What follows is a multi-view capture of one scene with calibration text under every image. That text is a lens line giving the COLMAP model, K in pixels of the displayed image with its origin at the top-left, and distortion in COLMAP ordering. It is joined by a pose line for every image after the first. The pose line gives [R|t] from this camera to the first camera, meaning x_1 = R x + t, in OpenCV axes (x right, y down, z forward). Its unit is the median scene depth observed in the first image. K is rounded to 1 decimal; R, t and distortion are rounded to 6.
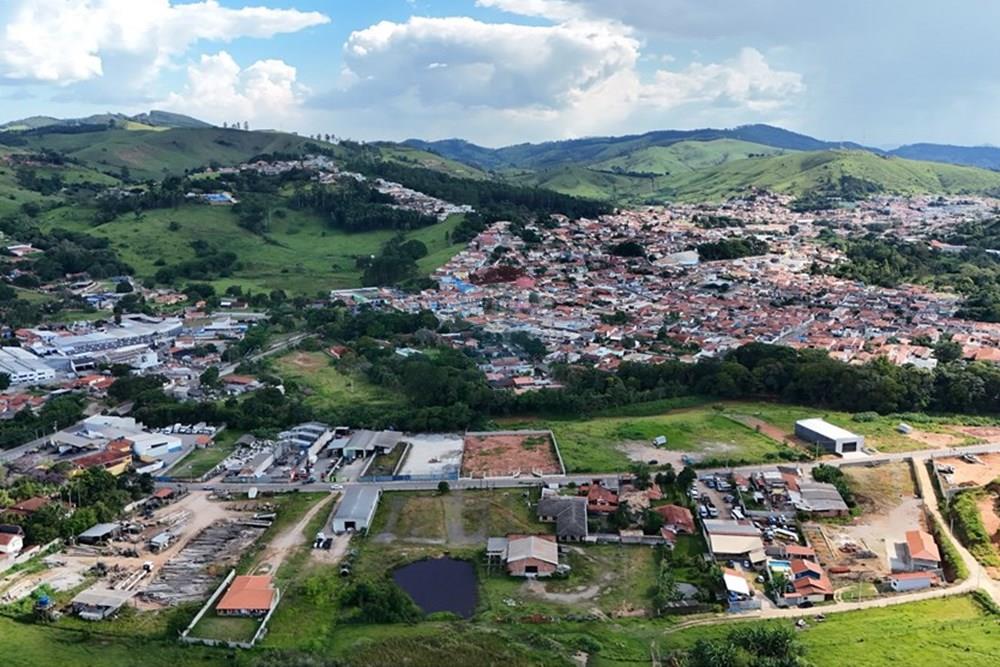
lens RADIAL K [[875.2, 0, 503.1], [0, 875.2, 333.4], [0, 0, 1]] dist [0.085554, -0.117693]
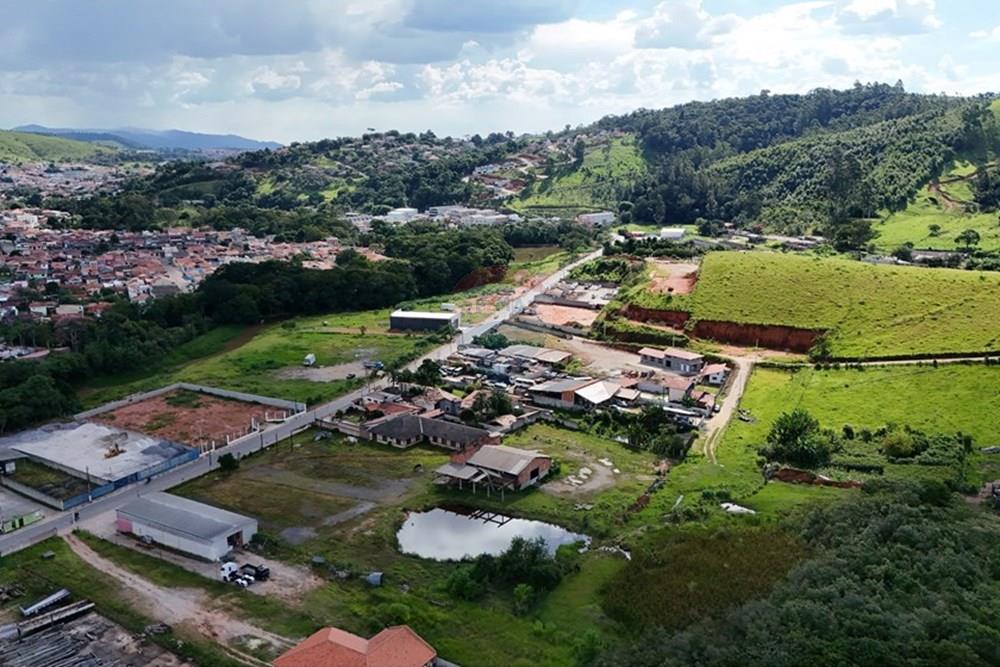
lens RADIAL K [[875.2, 0, 502.5], [0, 875.2, 328.1], [0, 0, 1]] dist [0.085554, -0.117693]
pose [[0.526895, -0.175072, 0.831704, -0.327729], [0.169621, 0.980530, 0.098942, 0.033358], [-0.832833, 0.088942, 0.546332, 0.320826]]
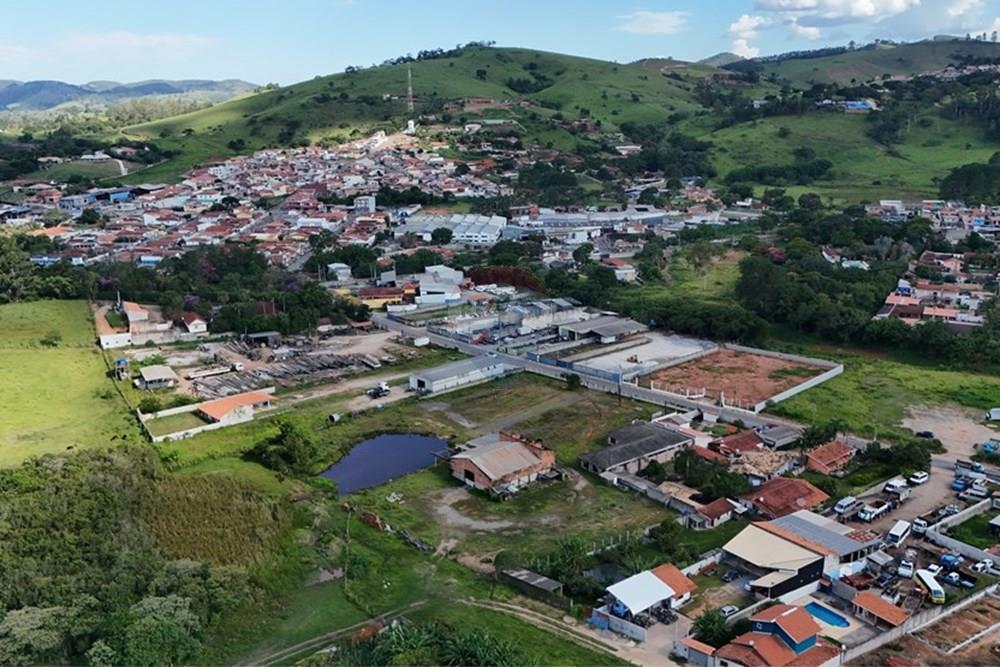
lens RADIAL K [[875.2, 0, 489.8], [0, 875.2, 338.8], [0, 0, 1]] dist [0.085554, -0.117693]
pose [[0.666206, 0.179247, -0.723906, 0.301322], [-0.126853, 0.983777, 0.126853, 0.032784], [0.734900, 0.007319, 0.678136, 0.279704]]
